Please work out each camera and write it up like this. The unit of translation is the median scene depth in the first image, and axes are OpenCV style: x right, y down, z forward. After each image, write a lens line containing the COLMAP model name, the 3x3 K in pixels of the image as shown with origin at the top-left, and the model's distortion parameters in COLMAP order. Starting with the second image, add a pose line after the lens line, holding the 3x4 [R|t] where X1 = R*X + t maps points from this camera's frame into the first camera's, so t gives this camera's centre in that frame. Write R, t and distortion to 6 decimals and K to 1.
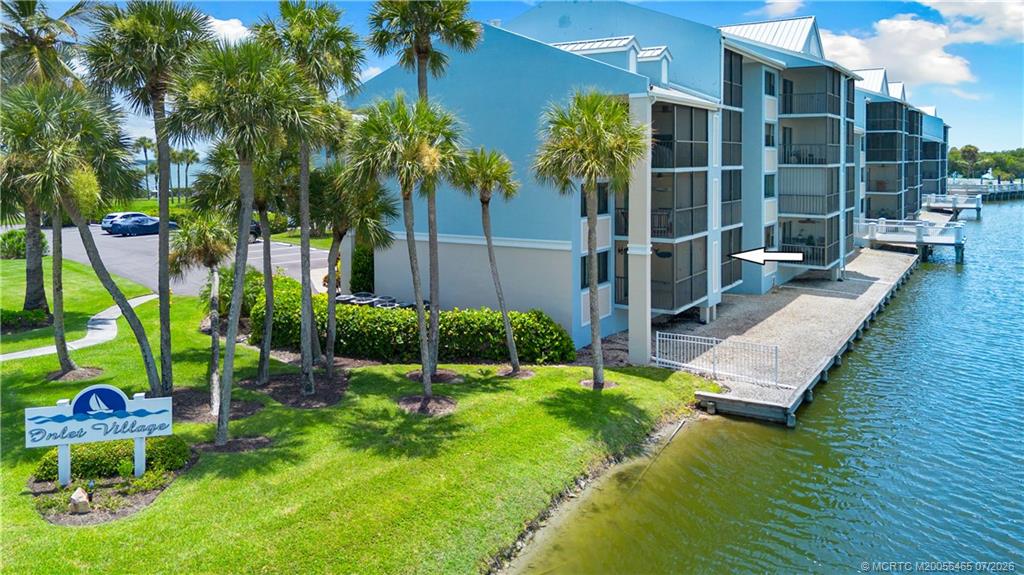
lens RADIAL K [[712.0, 0, 512.0], [0, 712.0, 287.5], [0, 0, 1]] dist [0.020774, 0.000537]
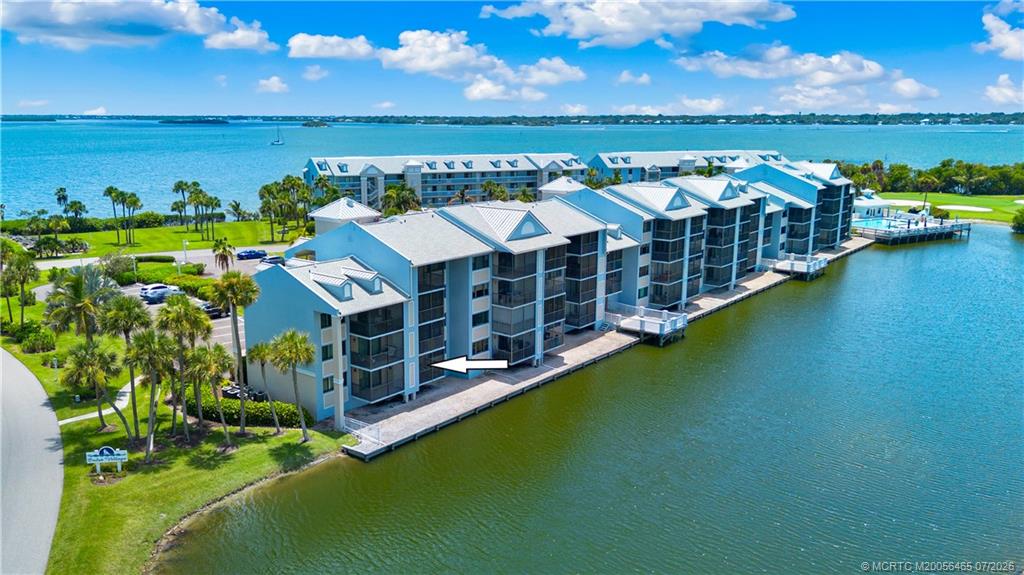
lens RADIAL K [[759.7, 0, 512.0], [0, 759.7, 287.5], [0, 0, 1]] dist [0.017807, -0.000489]
pose [[0.995464, 0.023247, -0.092258, 1.309560], [-0.019986, 0.999148, 0.036112, -0.619594], [0.093019, -0.034104, 0.995080, -1.903637]]
